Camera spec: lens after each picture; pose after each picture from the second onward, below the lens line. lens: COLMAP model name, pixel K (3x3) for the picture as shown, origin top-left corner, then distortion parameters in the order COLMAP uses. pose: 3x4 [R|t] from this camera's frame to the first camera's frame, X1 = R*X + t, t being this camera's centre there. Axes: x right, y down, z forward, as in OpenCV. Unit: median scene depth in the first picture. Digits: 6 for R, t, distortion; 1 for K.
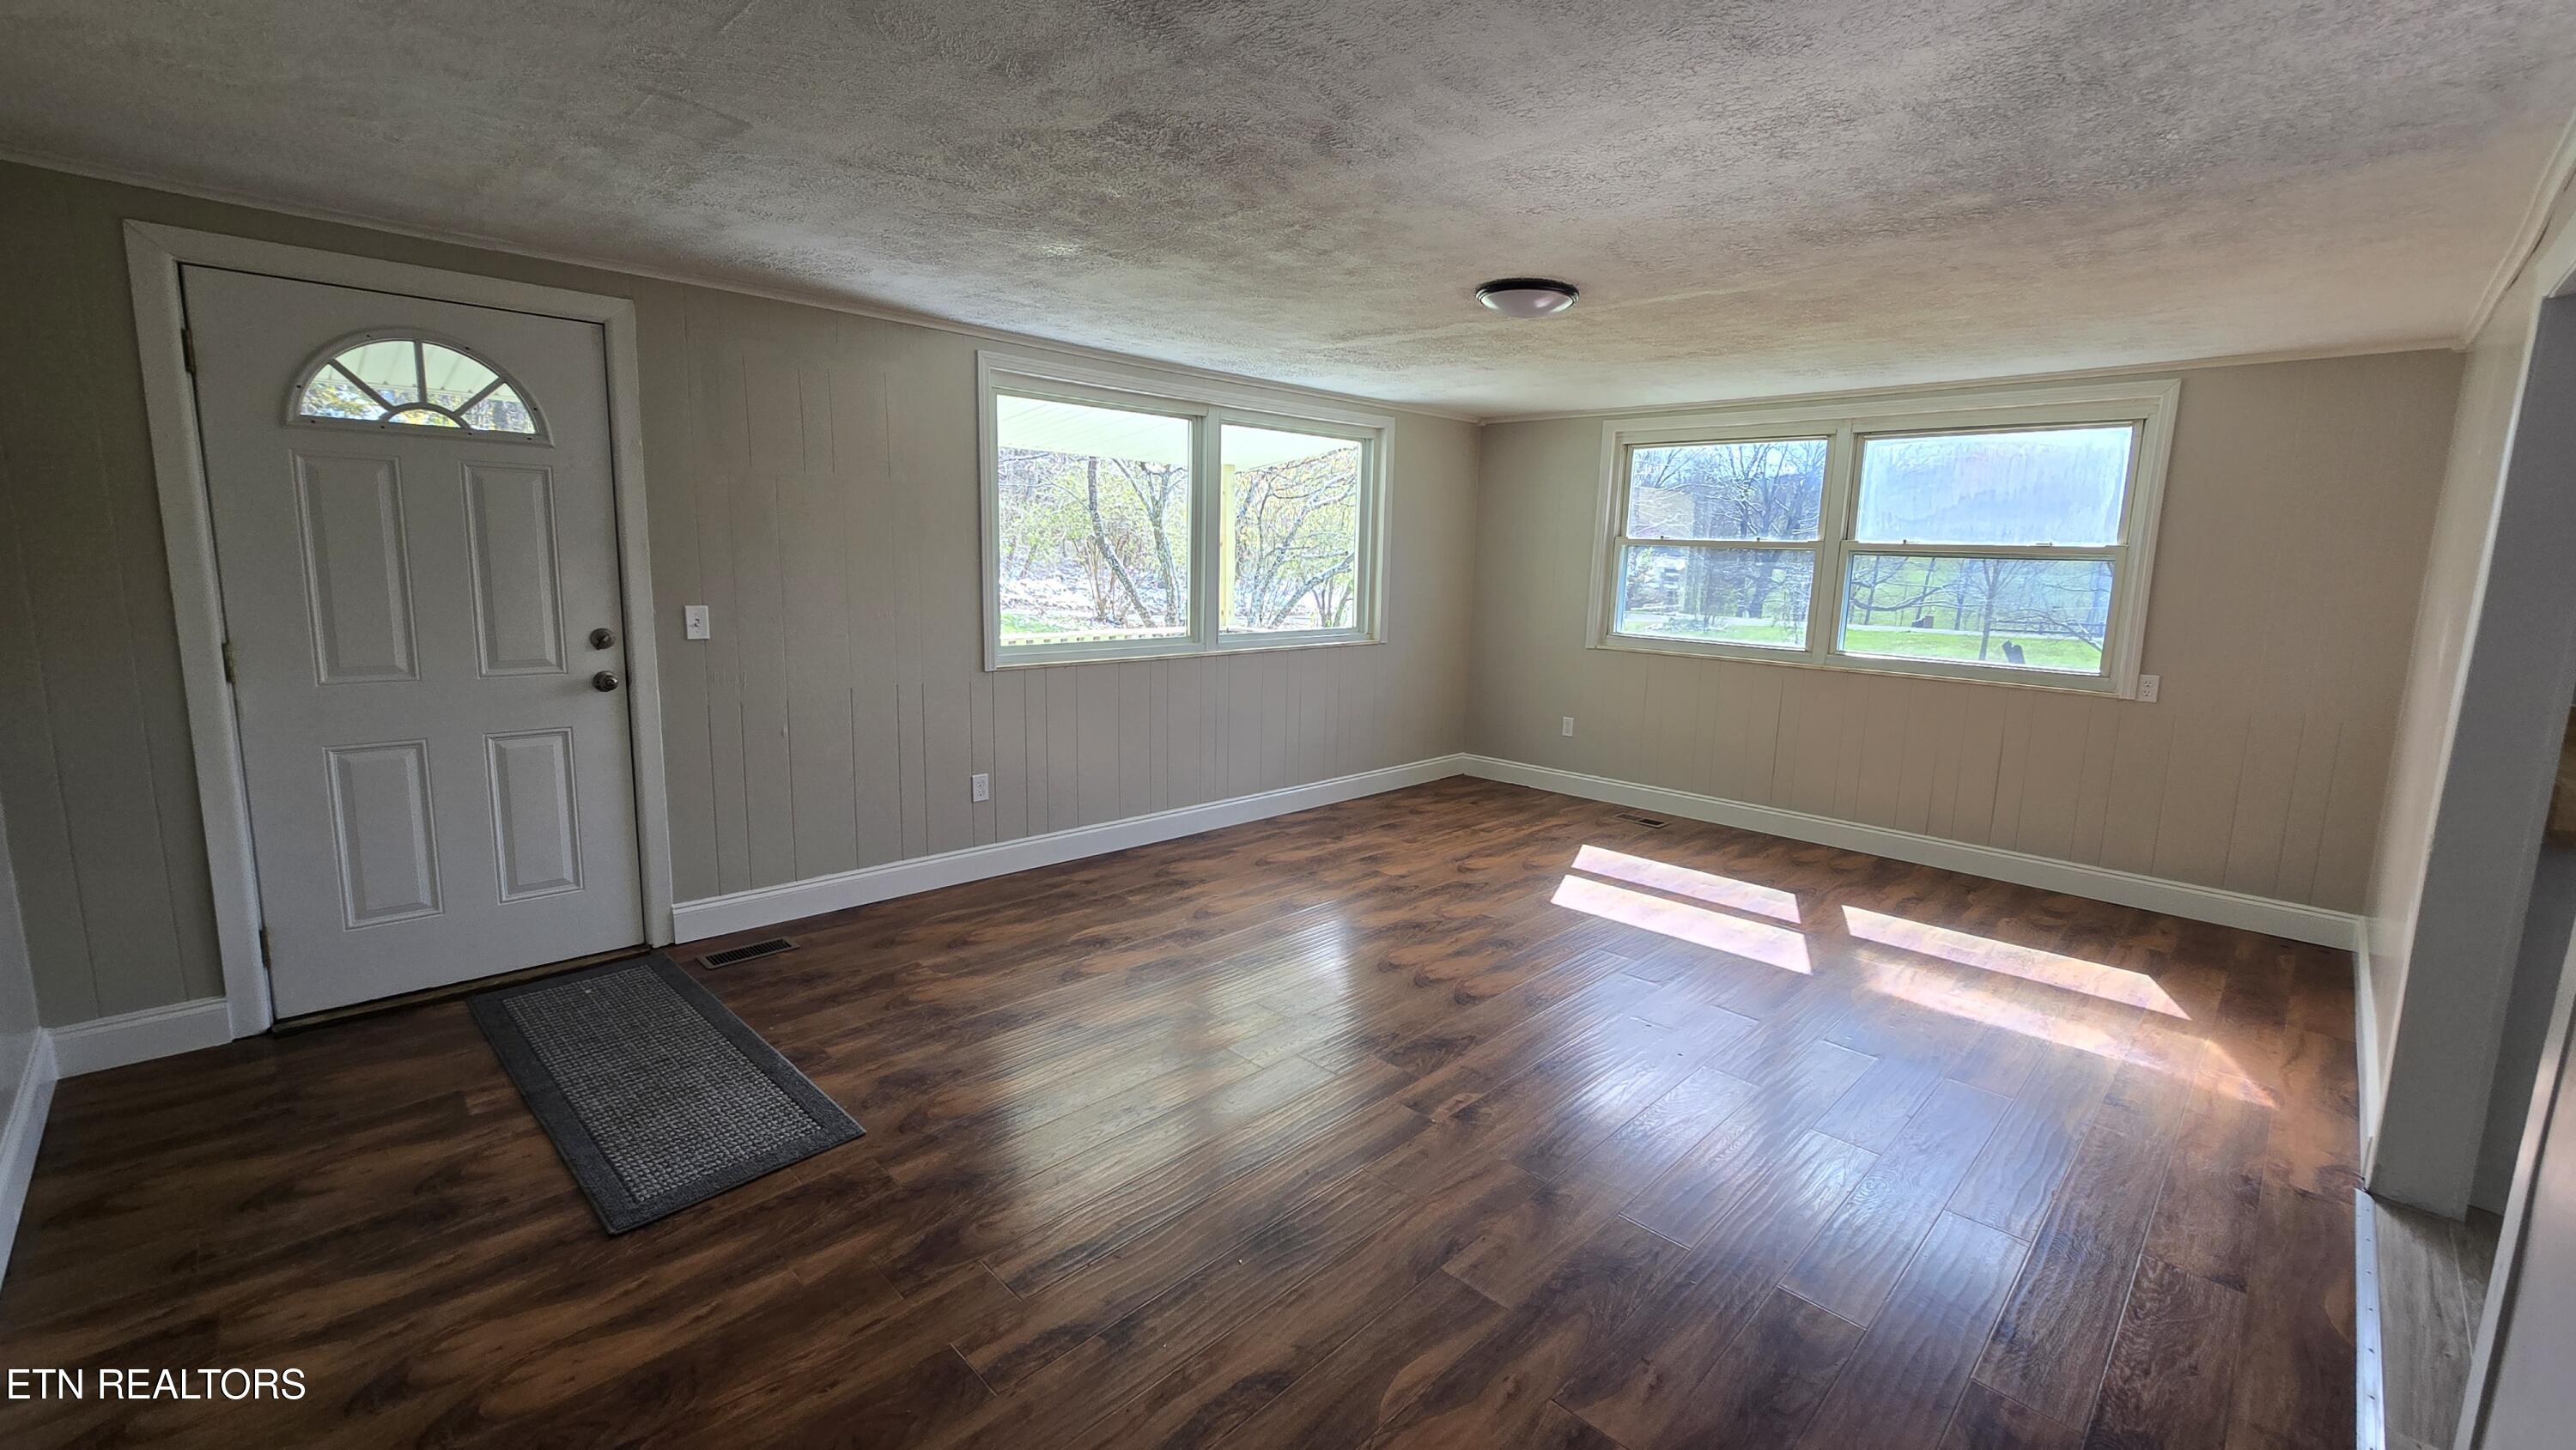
lens RADIAL K [[1049.2, 0, 1310.6], [0, 1049.2, 717.4], [0, 0, 1]] dist [-0.003236, 0.000430]
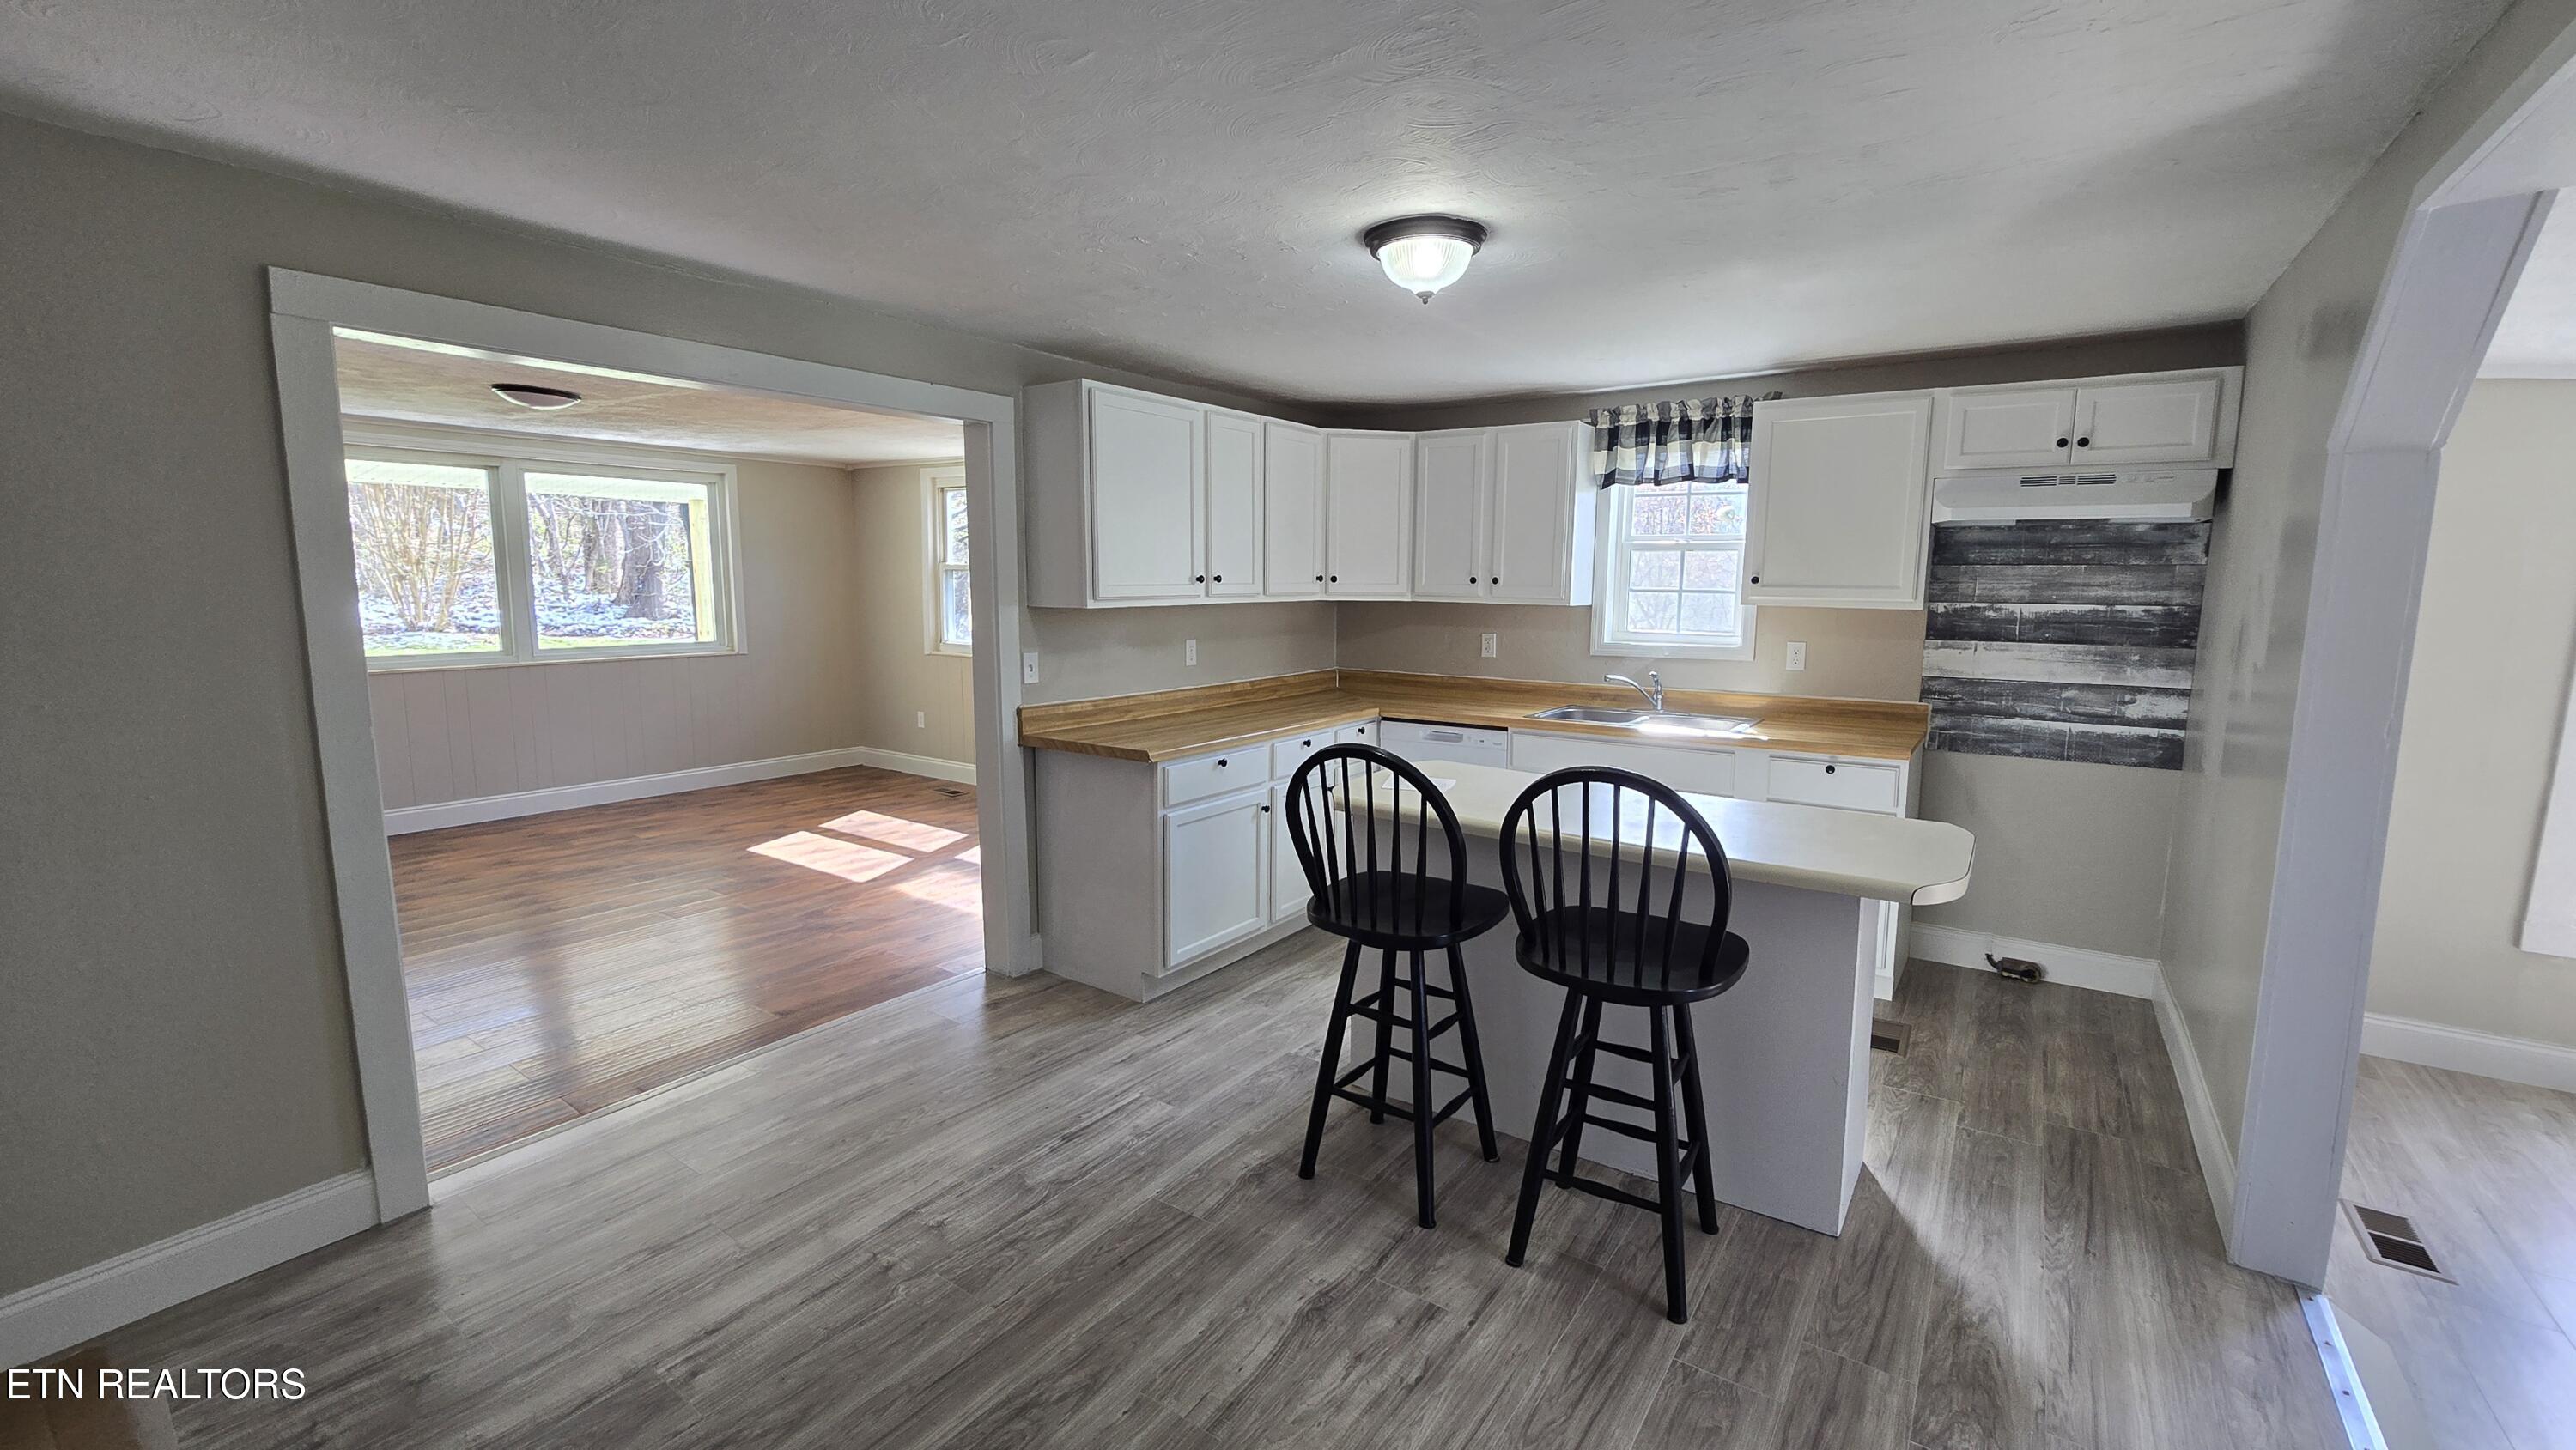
lens RADIAL K [[1049.2, 0, 1306.1], [0, 1049.2, 716.5], [0, 0, 1]] dist [-0.003236, 0.000430]
pose [[0.984973, -0.032655, 0.169592, 0.821640], [0.036417, 0.999154, -0.019118, 0.076331], [-0.168824, 0.025007, 0.985329, -0.450432]]
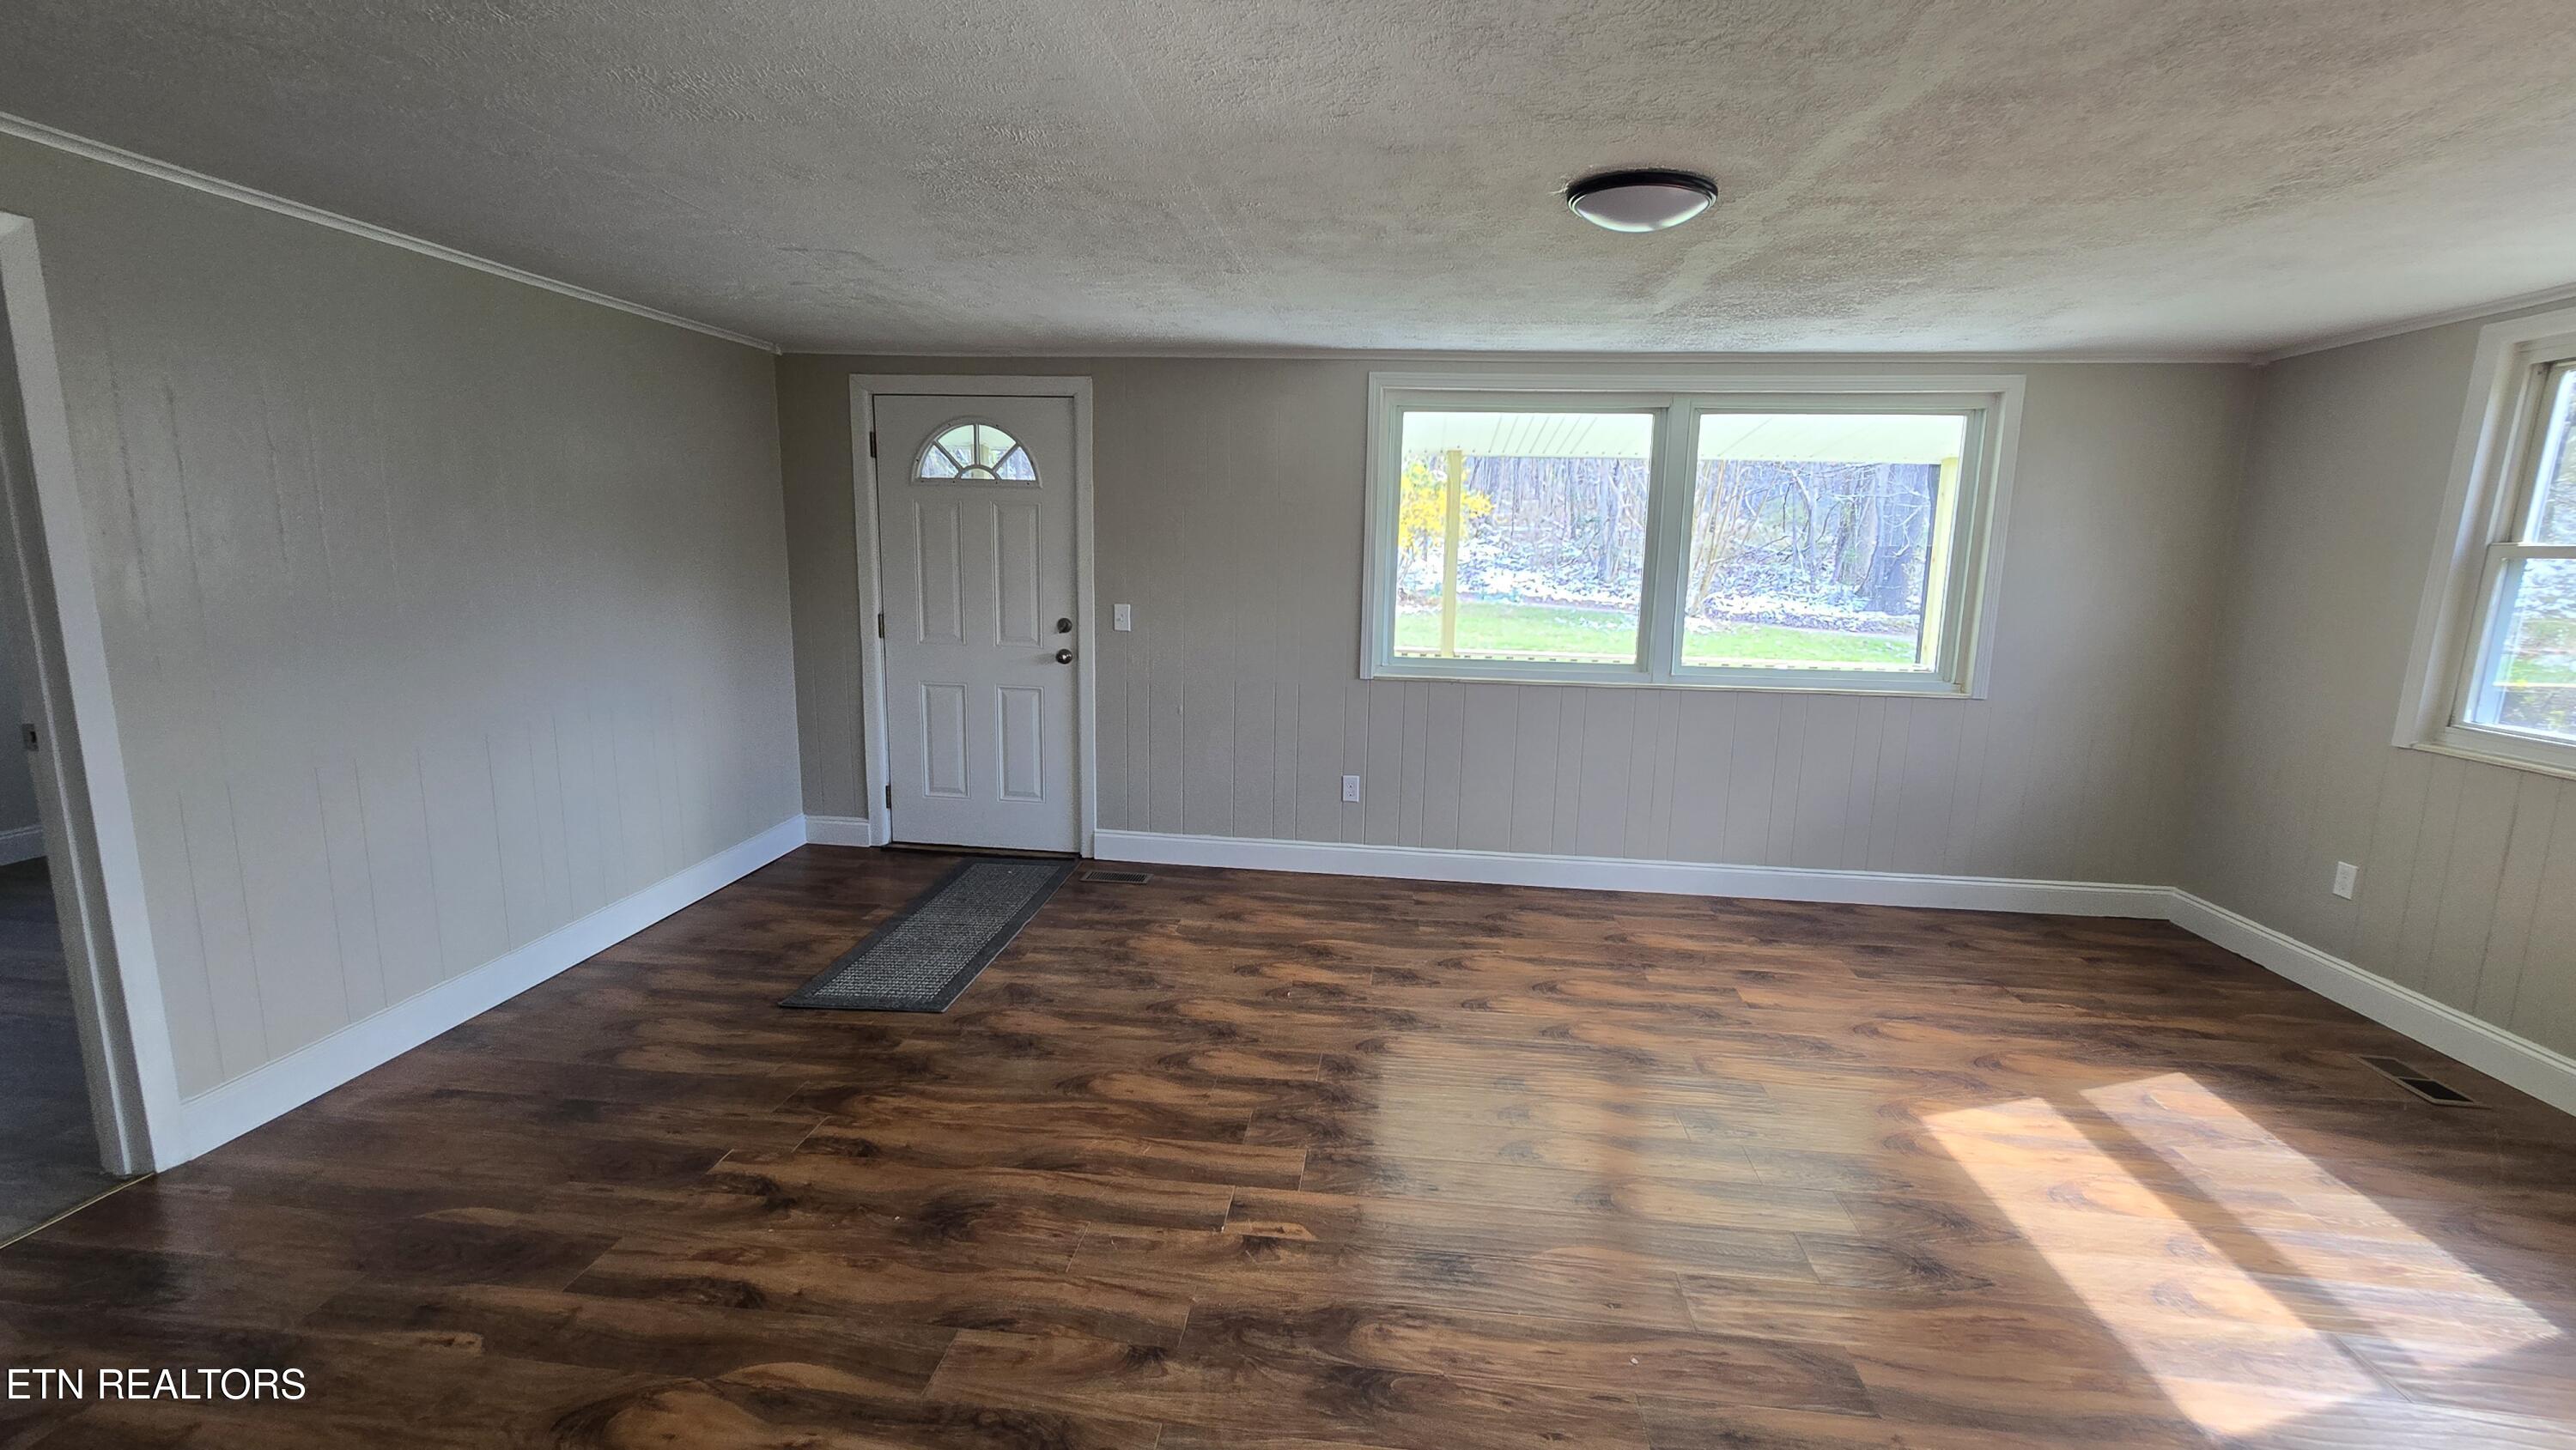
lens RADIAL K [[1049.2, 0, 1299.2], [0, 1049.2, 720.5], [0, 0, 1]] dist [-0.003236, 0.000430]
pose [[0.620635, 0.117698, -0.775216, 0.554669], [-0.129426, 0.990486, 0.046763, -0.051362], [0.773344, 0.071311, 0.629963, 0.349861]]
